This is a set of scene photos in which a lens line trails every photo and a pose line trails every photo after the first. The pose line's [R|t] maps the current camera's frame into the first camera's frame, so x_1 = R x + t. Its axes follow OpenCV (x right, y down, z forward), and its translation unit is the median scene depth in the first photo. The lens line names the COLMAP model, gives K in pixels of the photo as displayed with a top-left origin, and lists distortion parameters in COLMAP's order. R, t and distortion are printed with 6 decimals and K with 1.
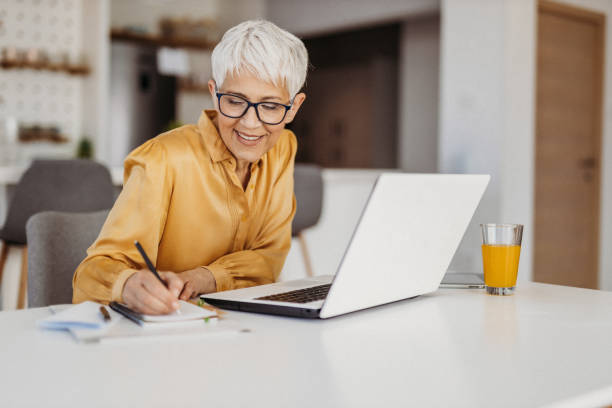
lens RADIAL K [[778.2, 0, 306.0], [0, 778.2, 204.0], [0, 0, 1]] dist [-0.011937, 0.002442]
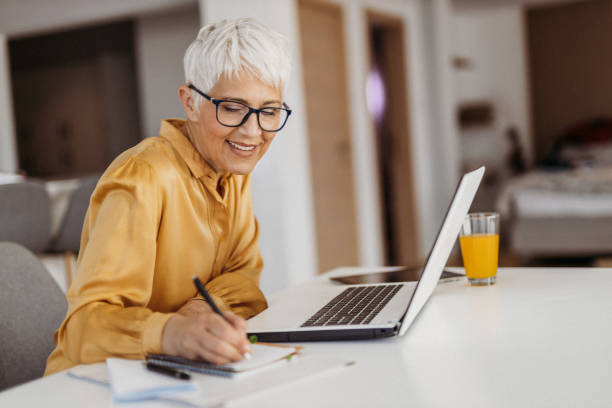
lens RADIAL K [[778.2, 0, 306.0], [0, 778.2, 204.0], [0, 0, 1]] dist [-0.011937, 0.002442]
pose [[0.931474, -0.087868, 0.353037, -0.334032], [0.086710, 0.996050, 0.019127, -0.032555], [-0.353323, 0.012795, 0.935414, 0.141523]]
